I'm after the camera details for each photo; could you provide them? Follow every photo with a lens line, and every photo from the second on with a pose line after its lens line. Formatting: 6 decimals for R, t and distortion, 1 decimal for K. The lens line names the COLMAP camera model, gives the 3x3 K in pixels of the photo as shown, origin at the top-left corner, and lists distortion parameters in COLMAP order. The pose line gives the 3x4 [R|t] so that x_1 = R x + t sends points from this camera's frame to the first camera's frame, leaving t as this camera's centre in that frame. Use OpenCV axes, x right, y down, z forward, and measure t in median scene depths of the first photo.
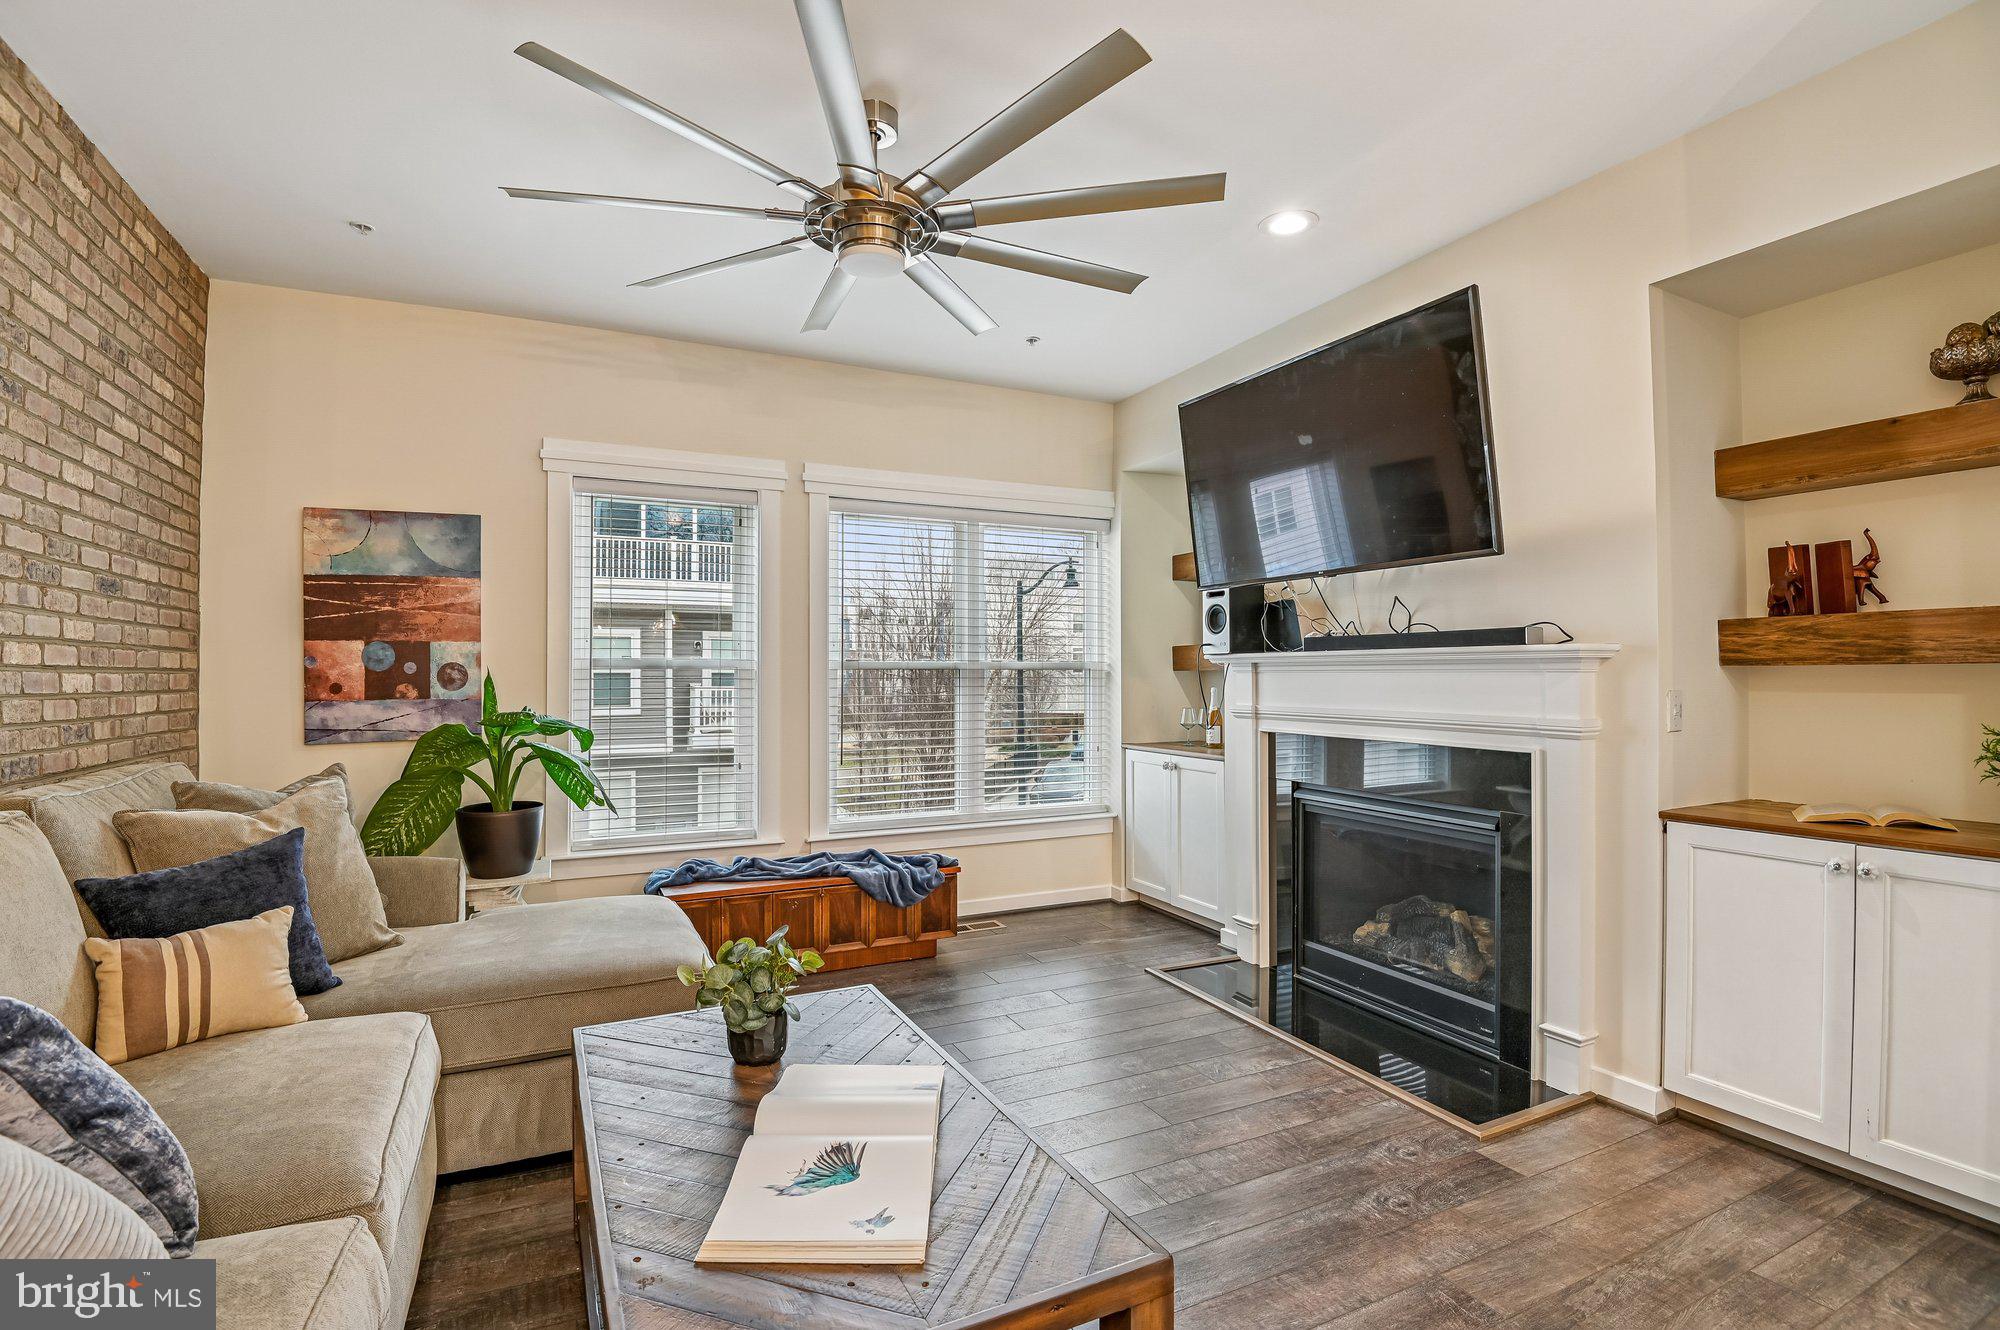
lens RADIAL K [[941.3, 0, 1005.1], [0, 941.3, 667.0], [0, 0, 1]] dist [0.000744, -0.026077]
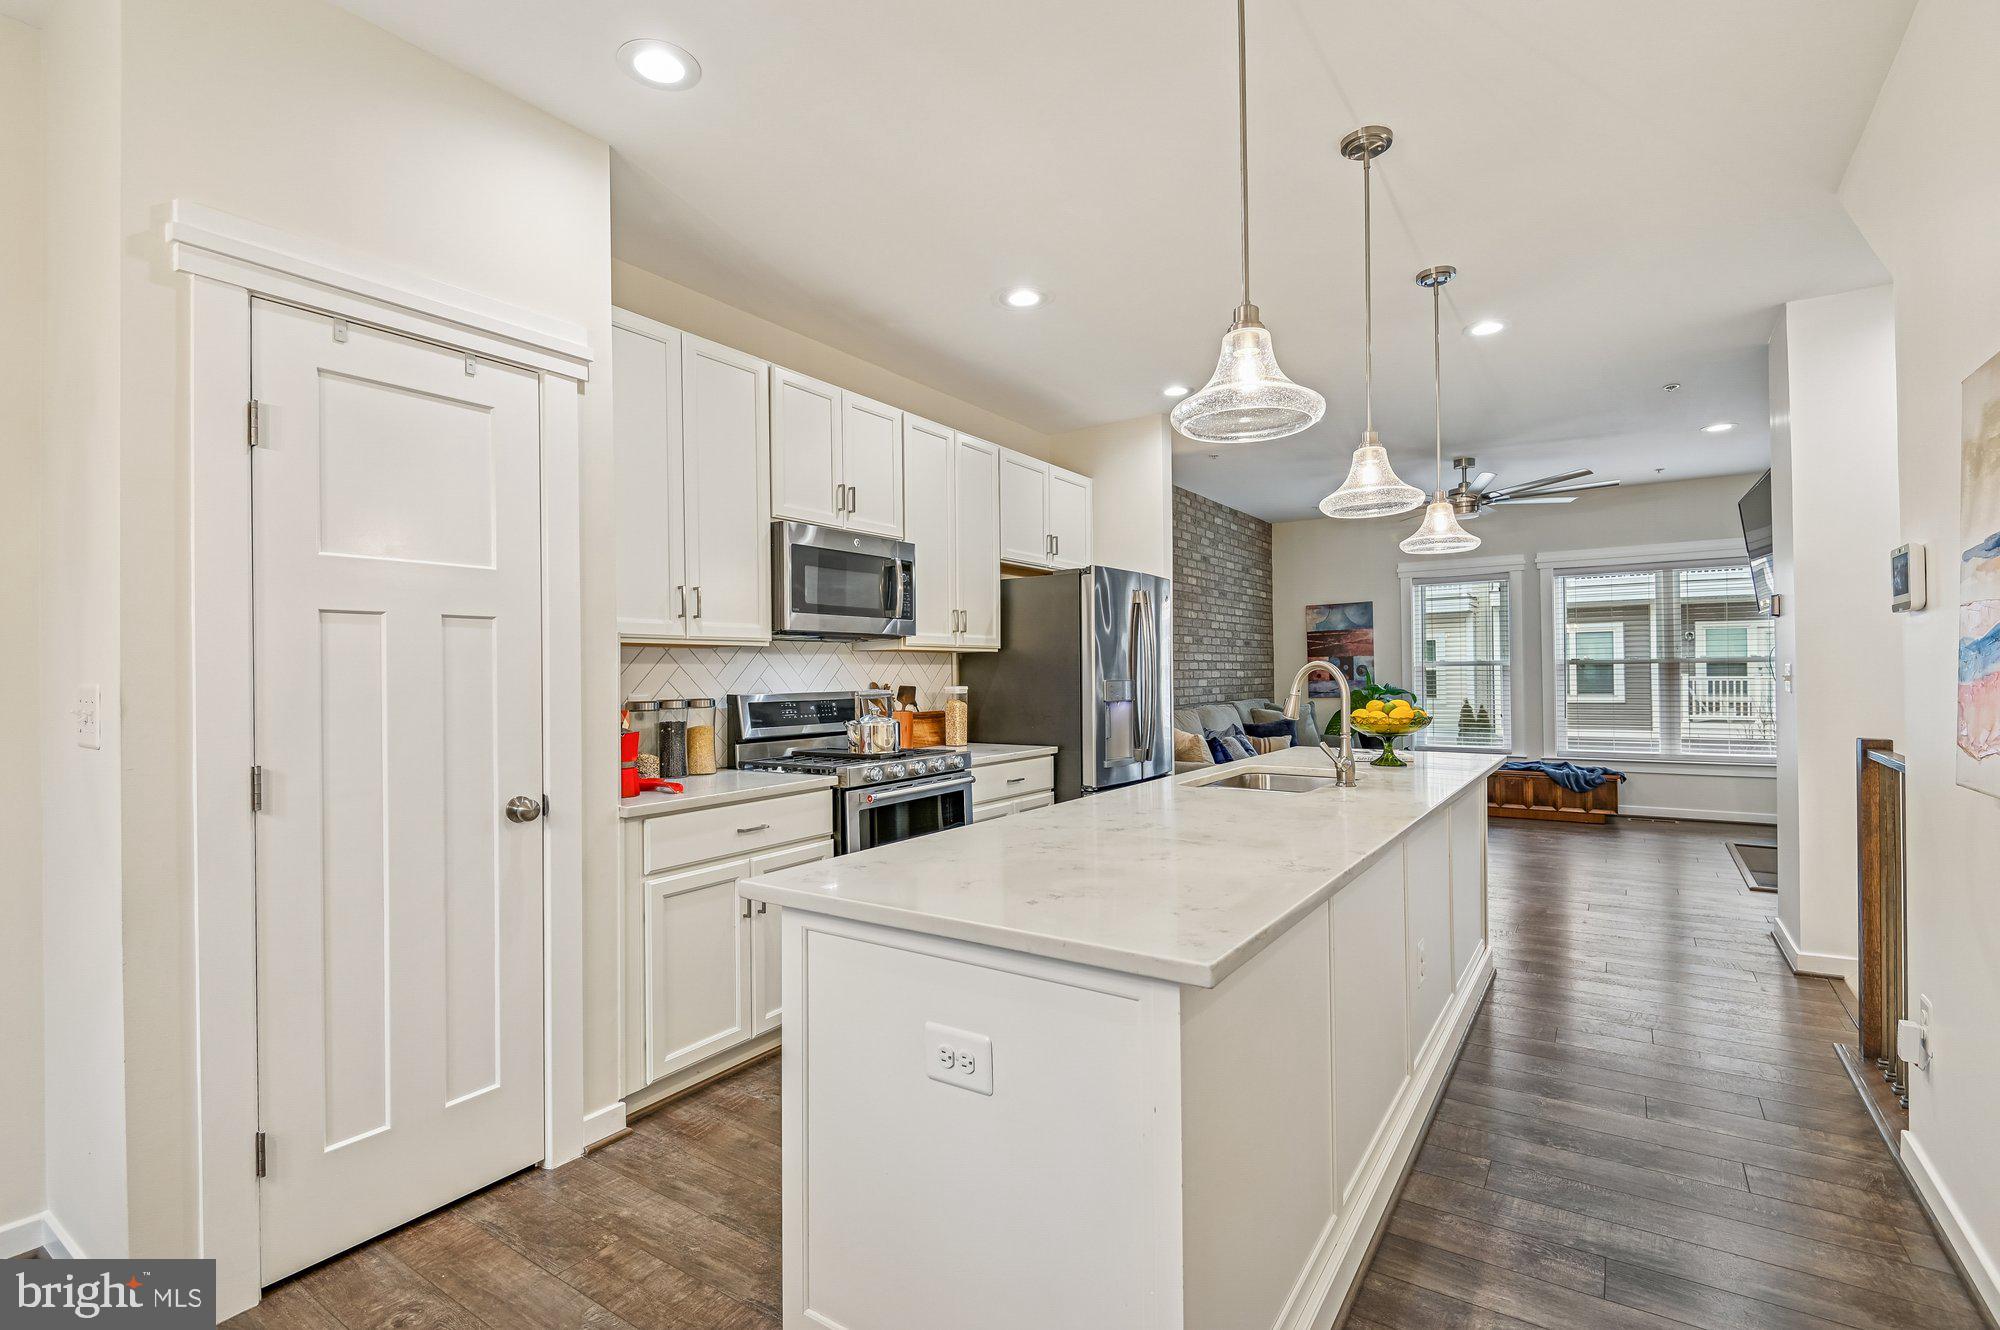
lens RADIAL K [[915.1, 0, 968.3], [0, 915.1, 666.1], [0, 0, 1]] dist [0.024045, -0.023202]
pose [[0.490578, -0.012266, -0.871311, 0.950106], [0.018854, 0.999816, -0.003460, -0.012607], [0.871193, -0.014731, 0.490719, -1.010150]]
